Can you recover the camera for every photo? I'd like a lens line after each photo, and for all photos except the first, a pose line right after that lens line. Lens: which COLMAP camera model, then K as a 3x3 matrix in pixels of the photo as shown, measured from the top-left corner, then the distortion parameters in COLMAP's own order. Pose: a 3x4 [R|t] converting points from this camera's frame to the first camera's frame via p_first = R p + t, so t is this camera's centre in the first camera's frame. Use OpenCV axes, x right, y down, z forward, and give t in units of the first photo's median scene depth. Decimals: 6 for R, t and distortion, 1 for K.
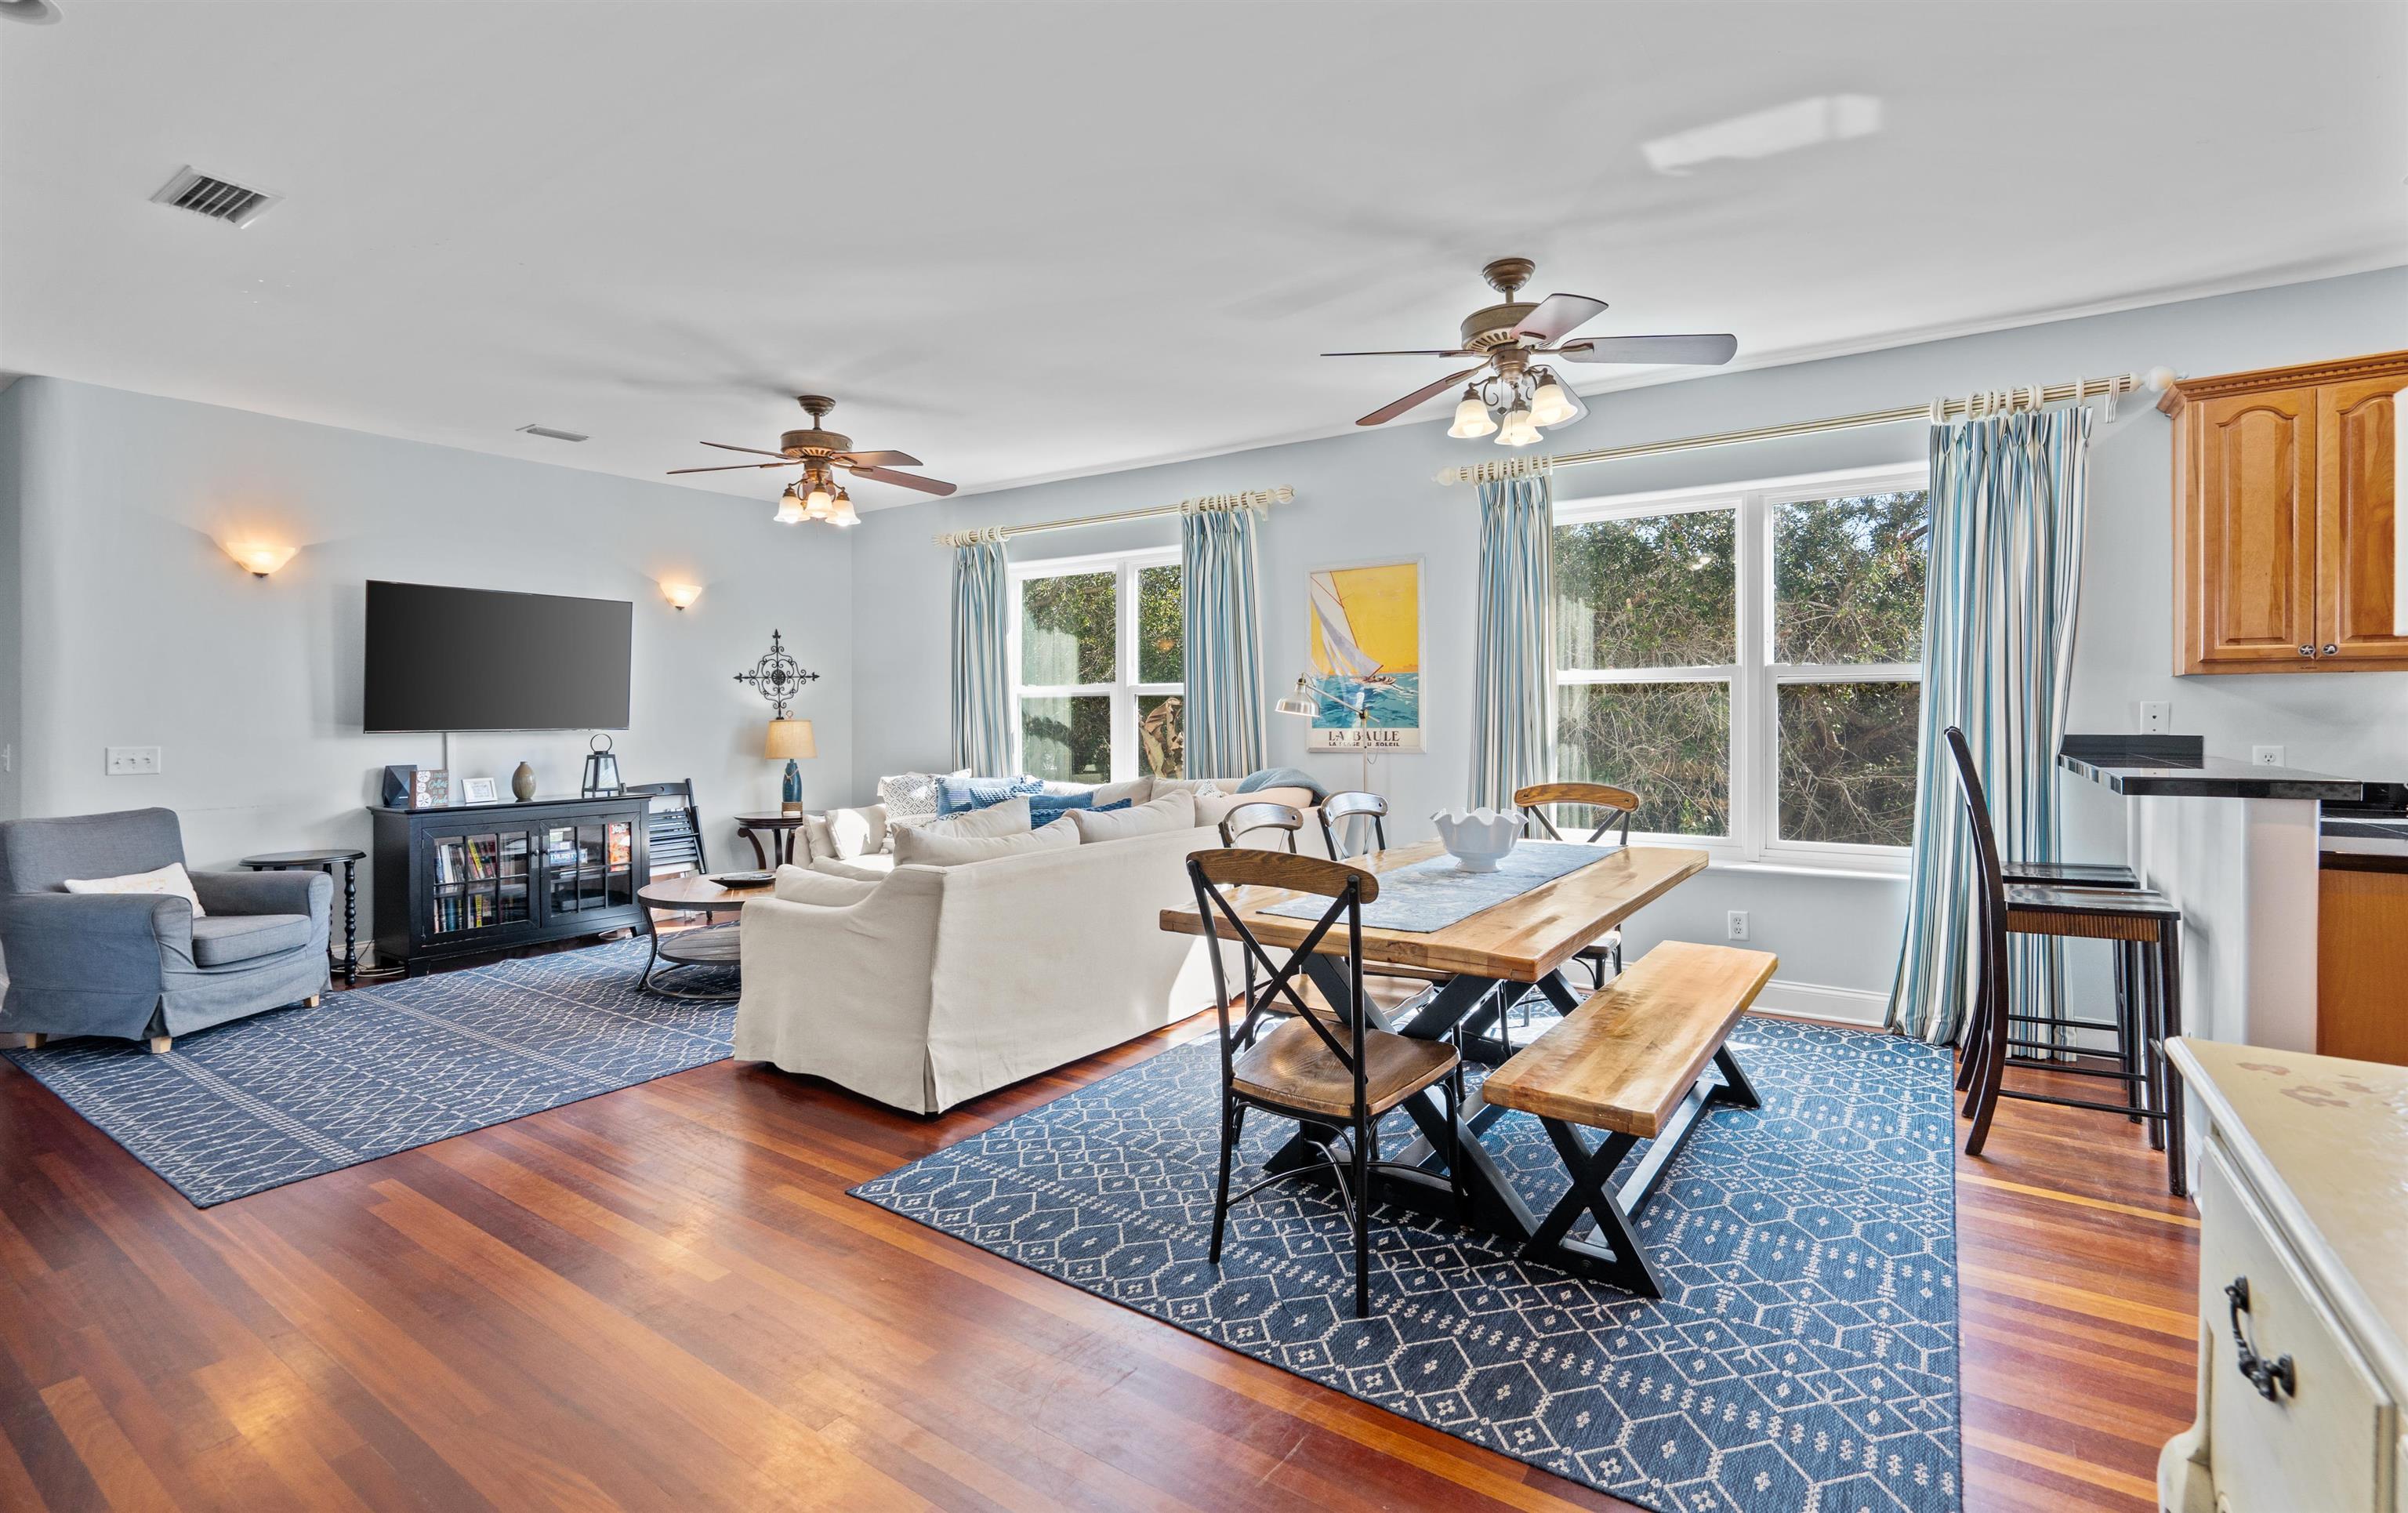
lens RADIAL K [[1084.3, 0, 1204.6], [0, 1084.3, 725.9], [0, 0, 1]] dist [-0.001911, 0.000234]
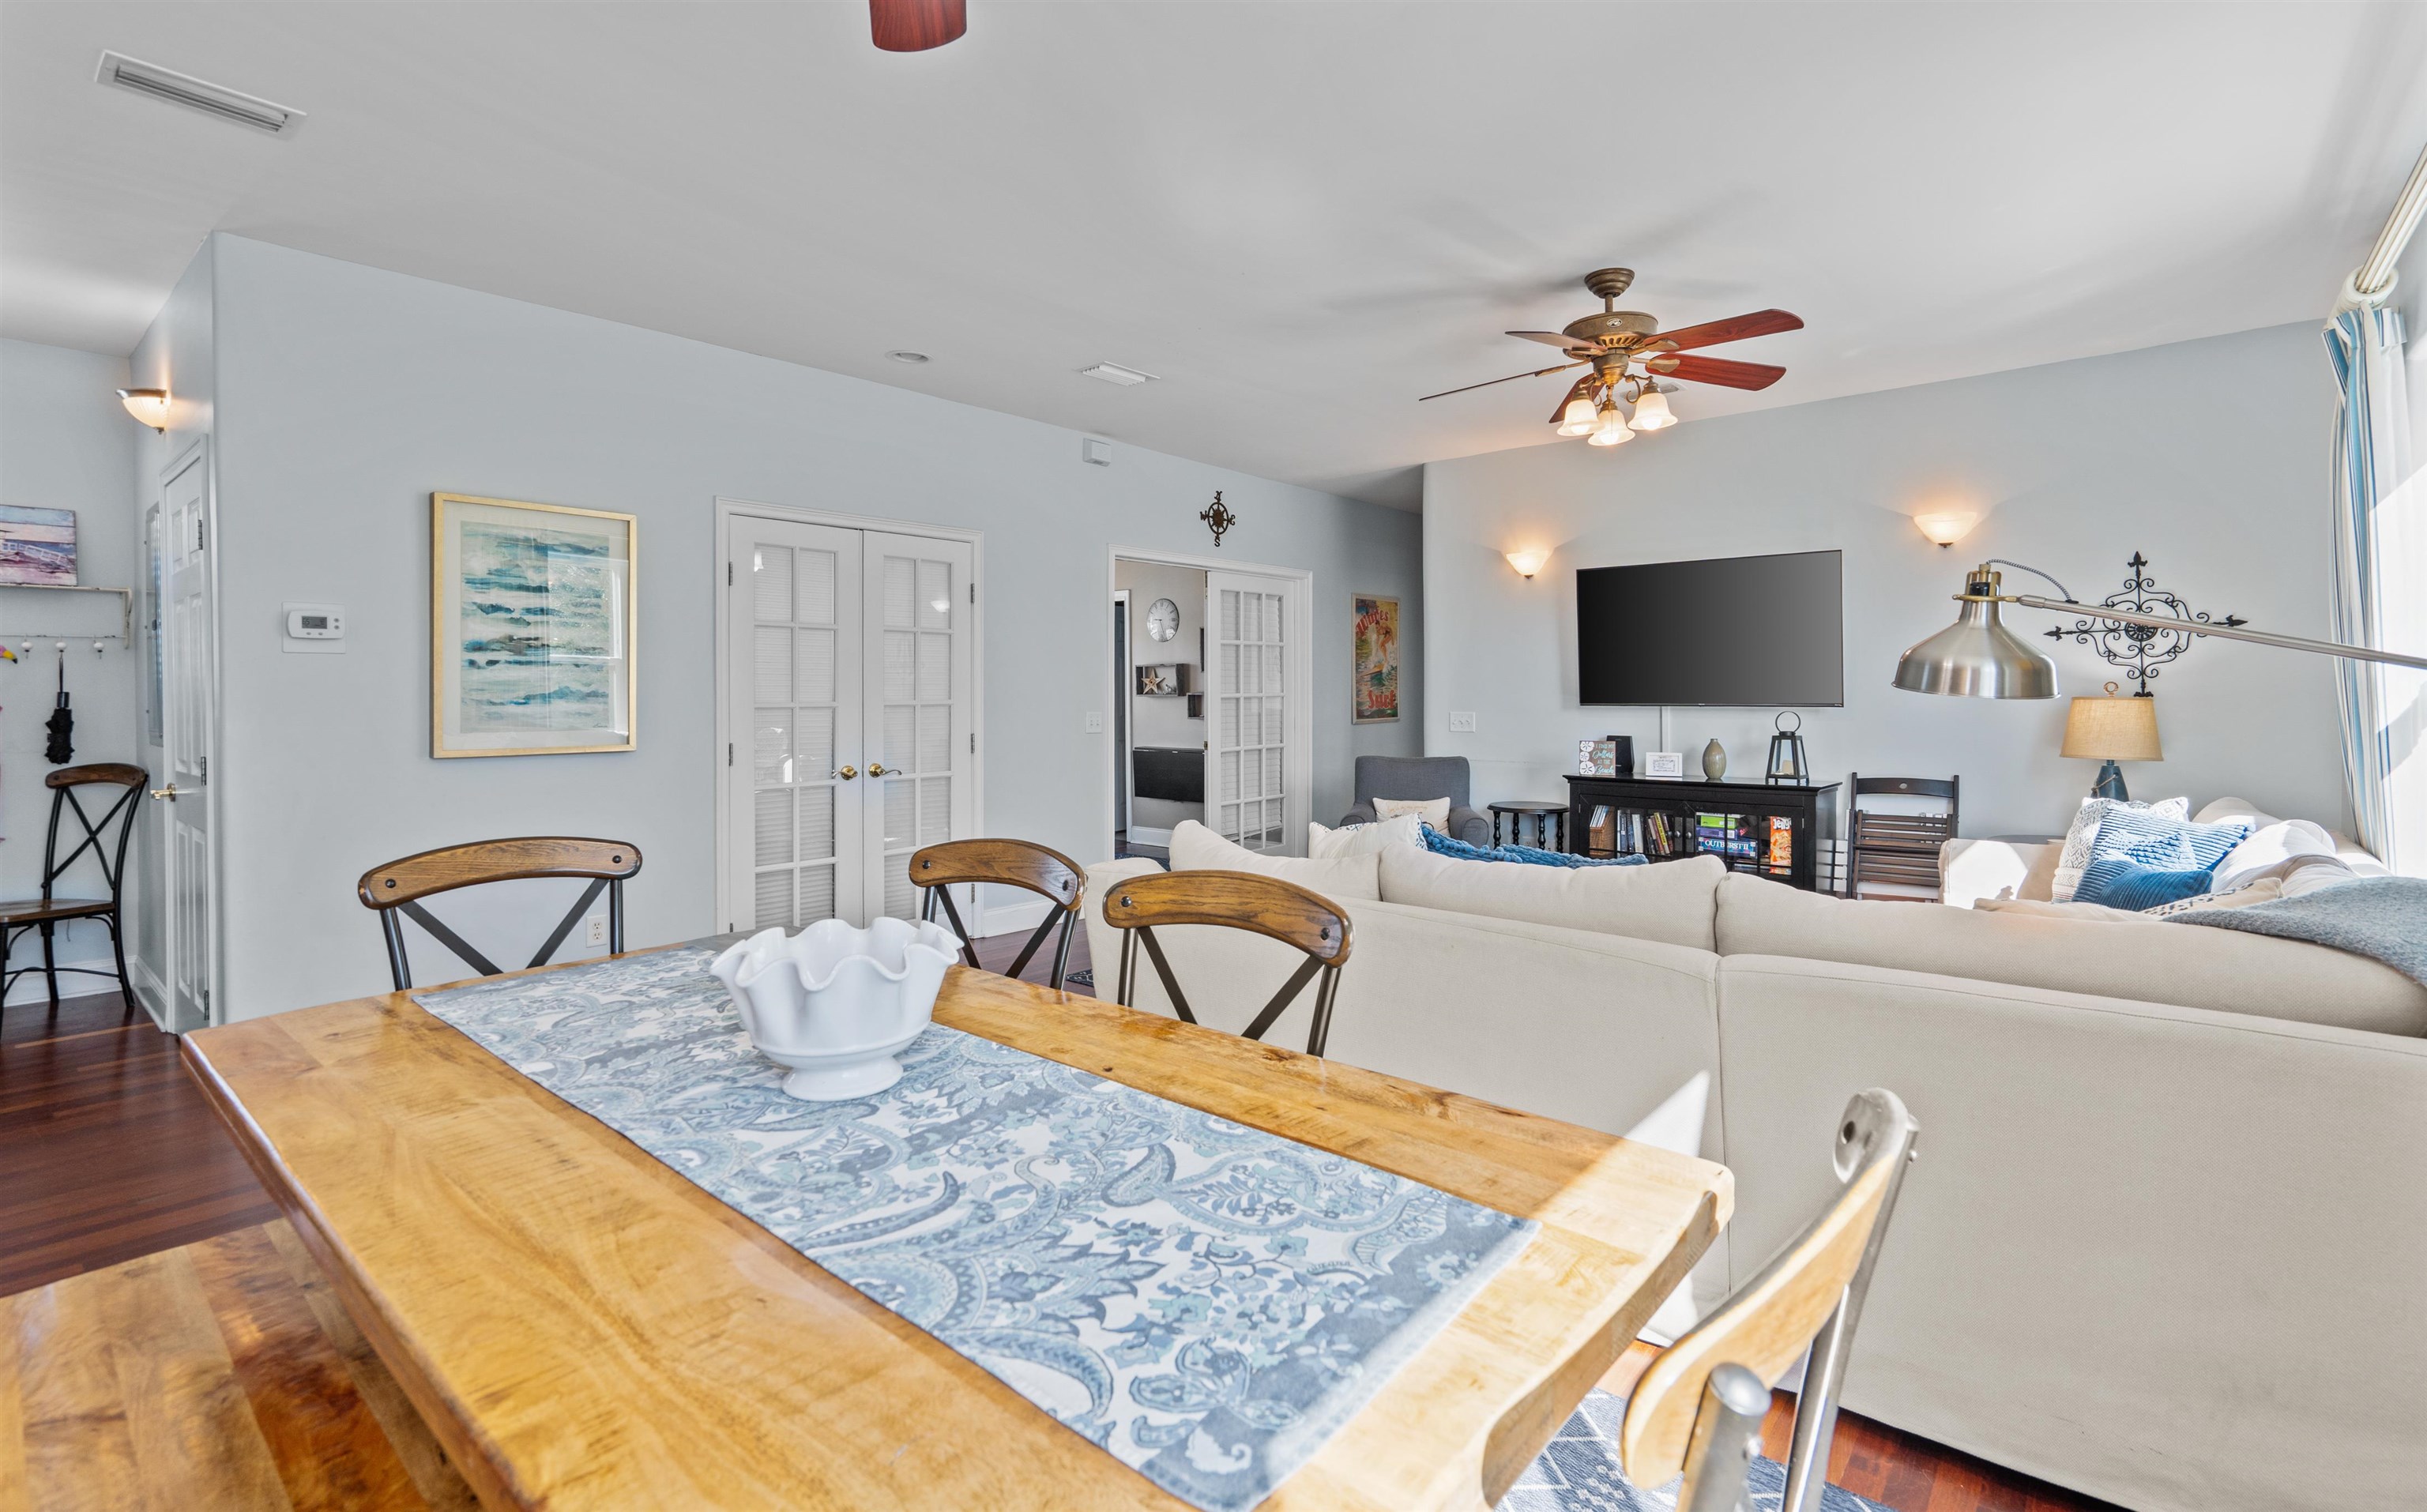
lens RADIAL K [[1103.8, 0, 1211.2], [0, 1103.8, 703.6], [0, 0, 1]] dist [-0.002778, 0.000559]
pose [[-0.109060, 0.014665, -0.993927, 0.487694], [-0.008258, 0.999843, 0.015659, -0.011989], [0.994001, 0.009915, -0.108922, 0.888016]]
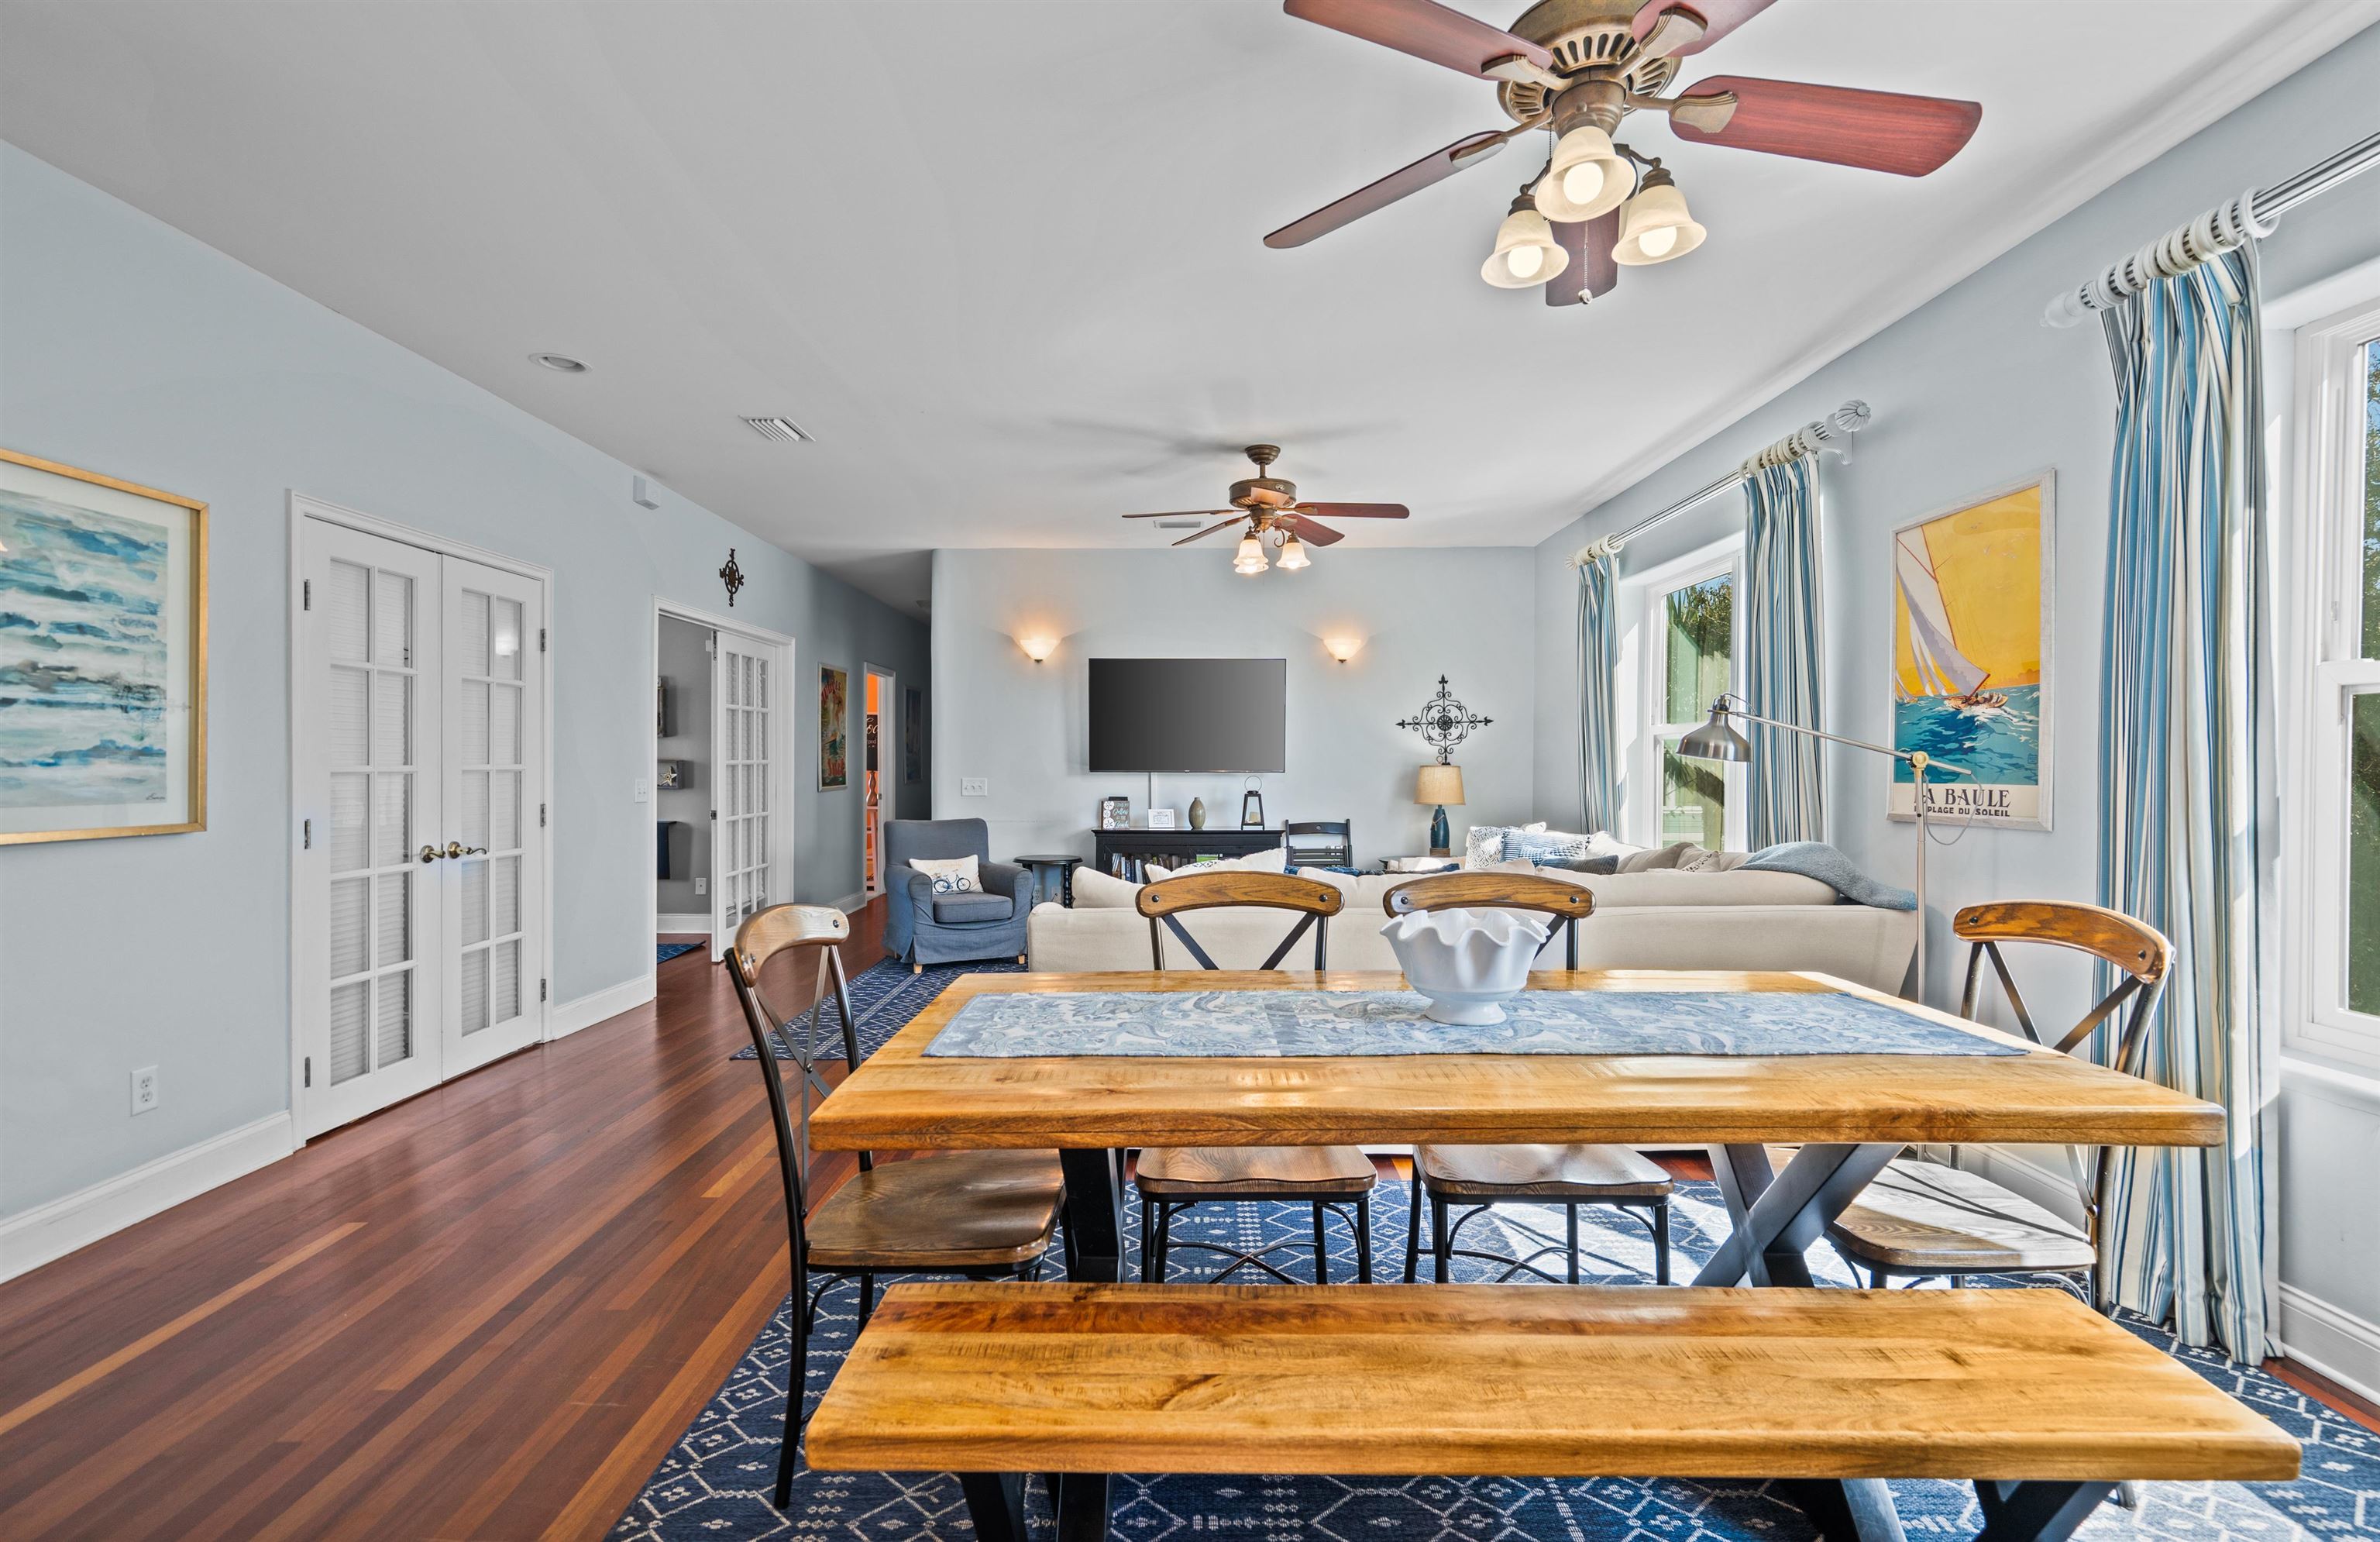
lens RADIAL K [[1082.7, 0, 1186.2], [0, 1082.7, 776.5], [0, 0, 1]] dist [0.002555, 0.000746]
pose [[0.558245, 0.015066, -0.829539, 0.494263], [-0.014682, 0.999858, 0.008279, -0.000580], [0.829546, 0.007557, 0.558387, 0.410248]]
